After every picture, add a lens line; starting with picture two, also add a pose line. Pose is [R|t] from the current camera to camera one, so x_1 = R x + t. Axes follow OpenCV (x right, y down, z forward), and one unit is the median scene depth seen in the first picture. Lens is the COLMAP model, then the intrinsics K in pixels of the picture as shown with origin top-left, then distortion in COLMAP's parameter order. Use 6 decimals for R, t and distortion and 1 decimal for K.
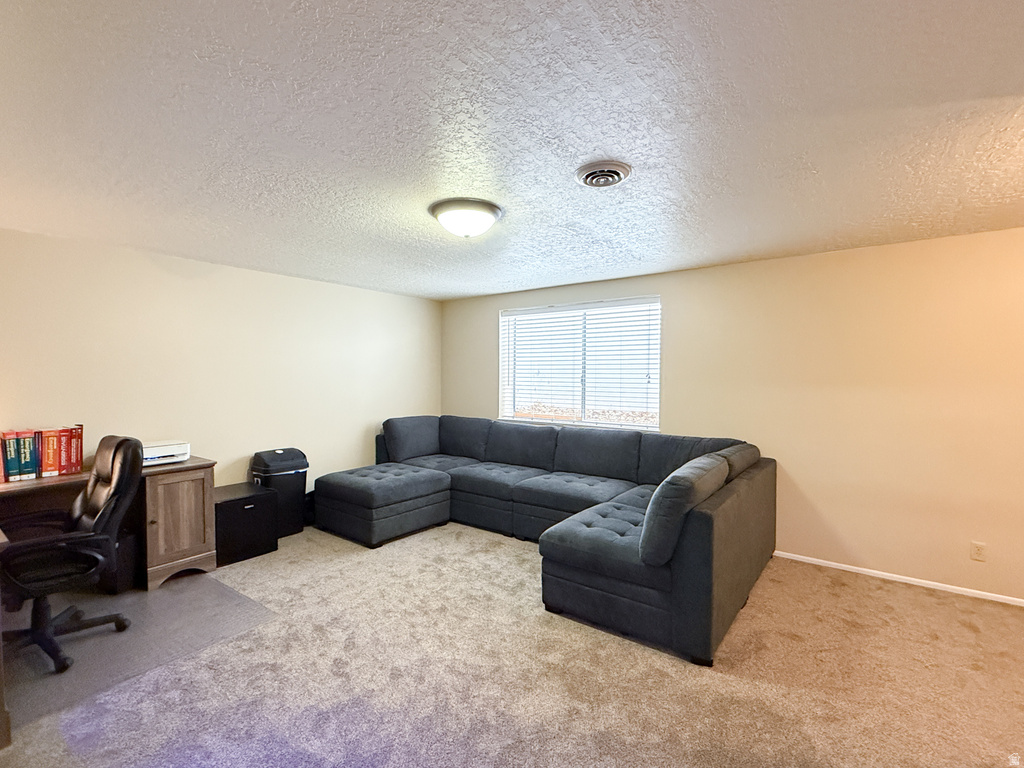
lens RADIAL K [[473.8, 0, 512.3], [0, 473.8, 383.7], [0, 0, 1]] dist [-0.001178, -0.000510]
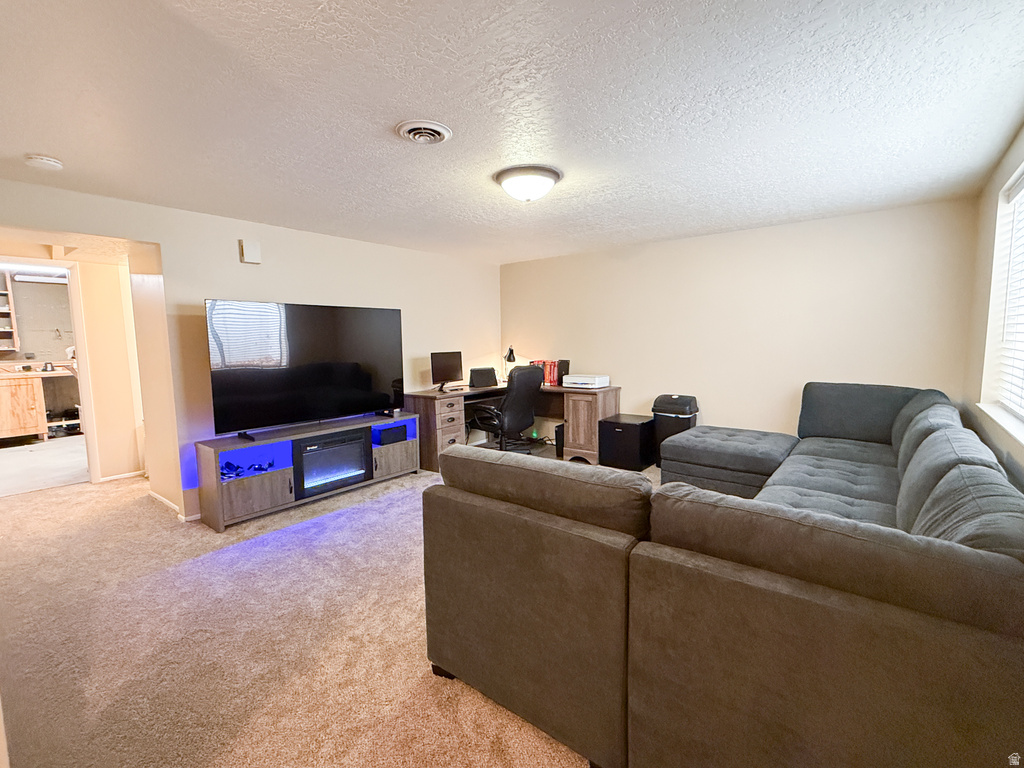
lens RADIAL K [[473.8, 0, 512.7], [0, 473.8, 385.7], [0, 0, 1]] dist [-0.001178, -0.000510]
pose [[-0.021782, 0.097976, -0.994950, 0.840928], [-0.008515, 0.995132, 0.098180, 0.008337], [0.999726, 0.010611, -0.020842, 0.805822]]
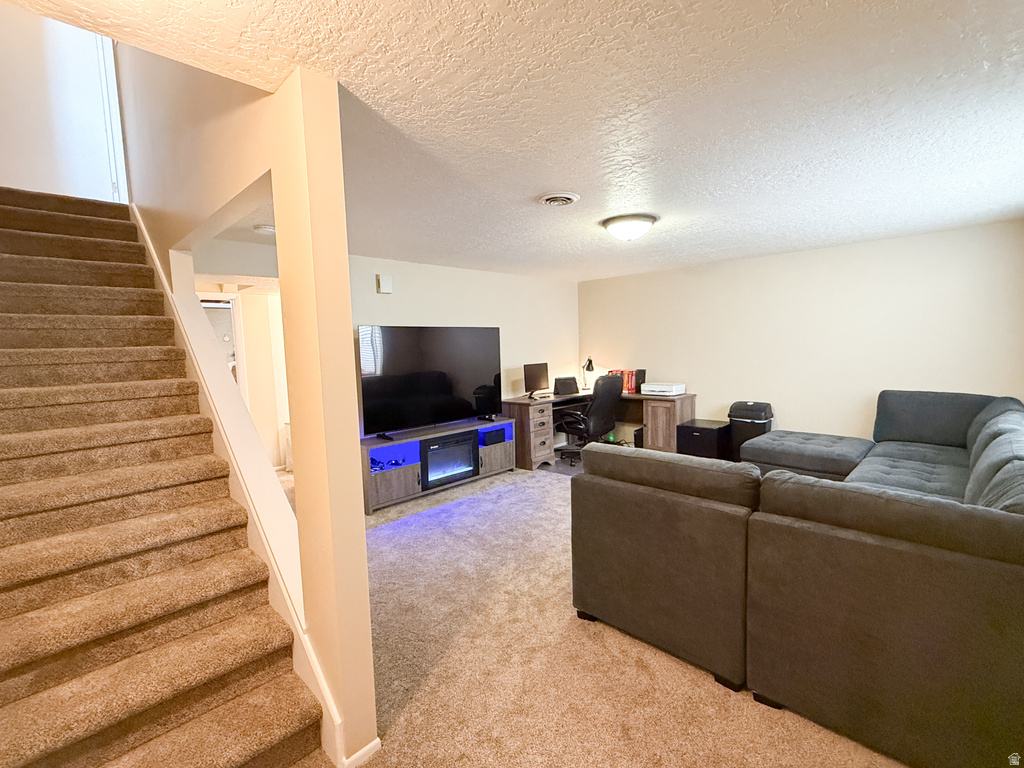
lens RADIAL K [[473.8, 0, 512.3], [0, 473.8, 386.0], [0, 0, 1]] dist [-0.001178, -0.000510]
pose [[-0.126257, 0.089193, -0.987980, 1.032975], [0.006101, 0.996001, 0.089138, -0.021187], [0.991979, 0.005227, -0.126297, 0.688495]]
